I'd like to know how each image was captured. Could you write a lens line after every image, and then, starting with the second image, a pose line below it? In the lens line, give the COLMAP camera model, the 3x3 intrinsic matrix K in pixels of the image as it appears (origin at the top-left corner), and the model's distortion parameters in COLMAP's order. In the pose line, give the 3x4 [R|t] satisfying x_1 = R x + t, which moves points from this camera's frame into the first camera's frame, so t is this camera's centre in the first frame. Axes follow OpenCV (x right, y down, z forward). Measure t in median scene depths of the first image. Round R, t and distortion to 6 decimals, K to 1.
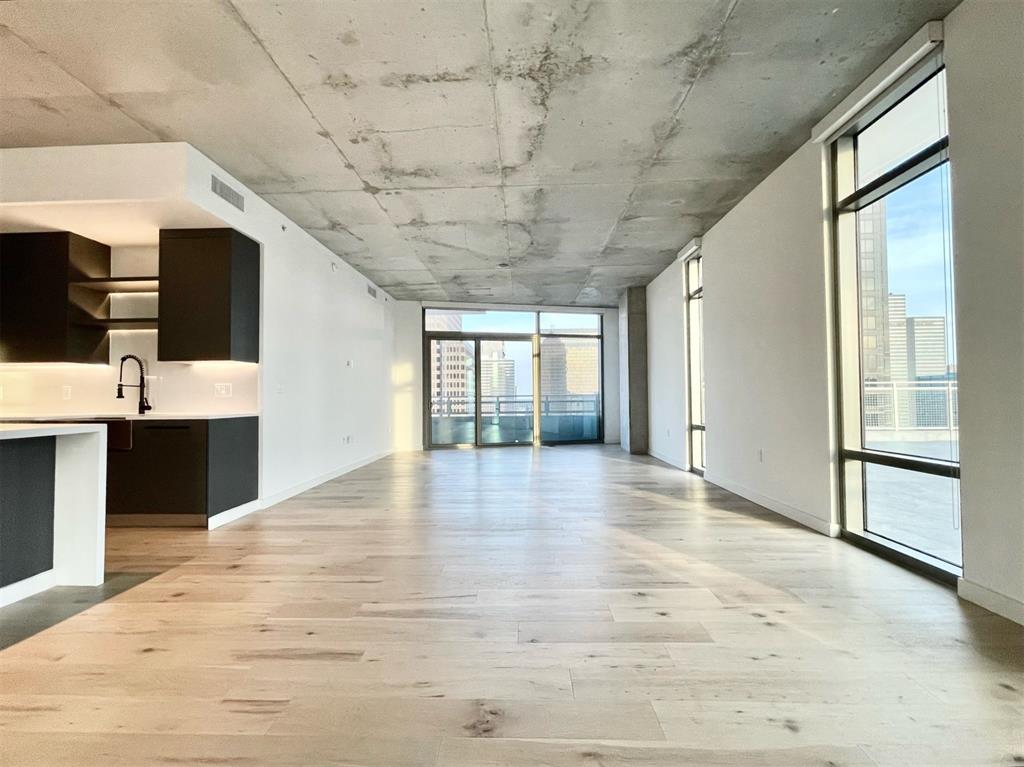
lens RADIAL K [[423.9, 0, 508.9], [0, 423.9, 386.2], [0, 0, 1]] dist [-0.000660, 0.000048]
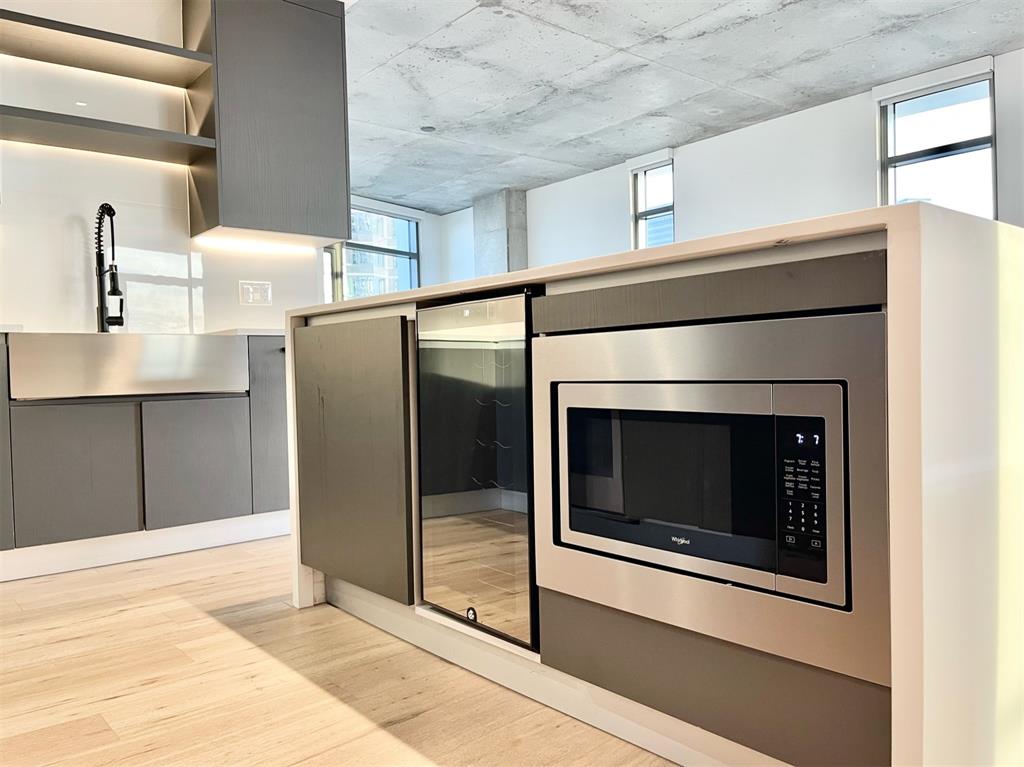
lens RADIAL K [[773.5, 0, 512.0], [0, 773.5, 383.5], [0, 0, 1]] dist [0.068214, -0.091035]
pose [[0.740218, -0.023247, 0.671965, -0.835647], [0.001769, 0.999466, 0.032628, 0.070087], [-0.672365, -0.022963, 0.739864, 0.040825]]
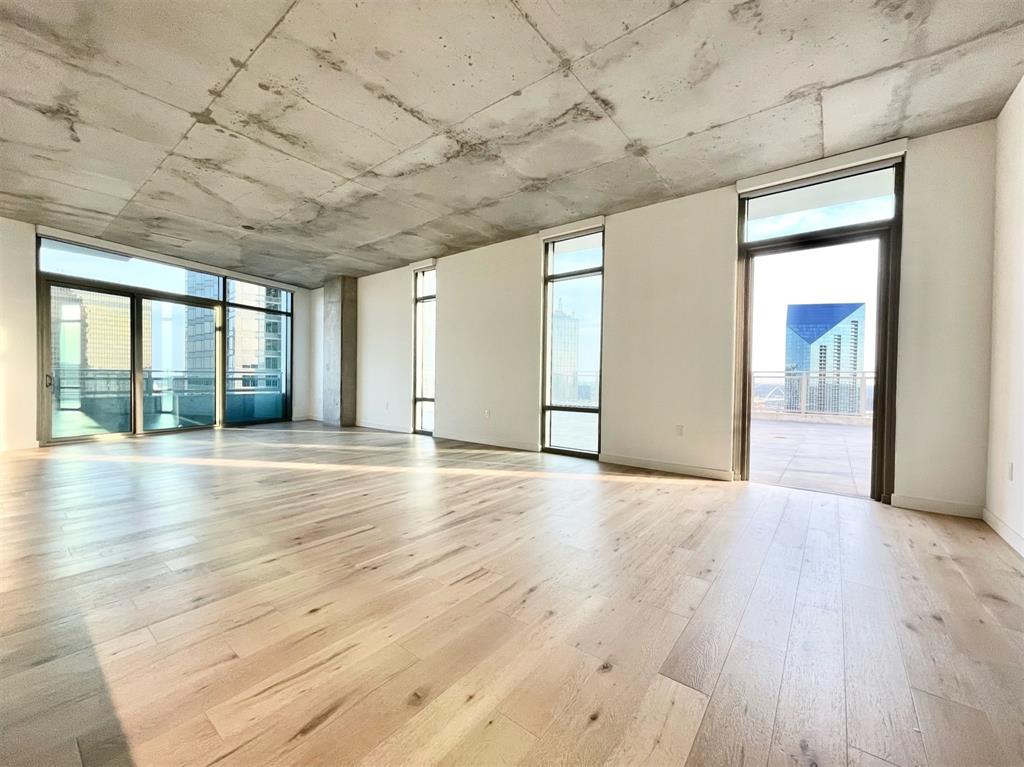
lens RADIAL K [[411.7, 0, 507.8], [0, 411.7, 386.1], [0, 0, 1]] dist [-0.001669, -0.000499]
pose [[0.594930, 0.001471, 0.803776, -0.451733], [-0.038609, 0.998896, 0.026749, 0.009836], [-0.802850, -0.046947, 0.594330, 0.017014]]
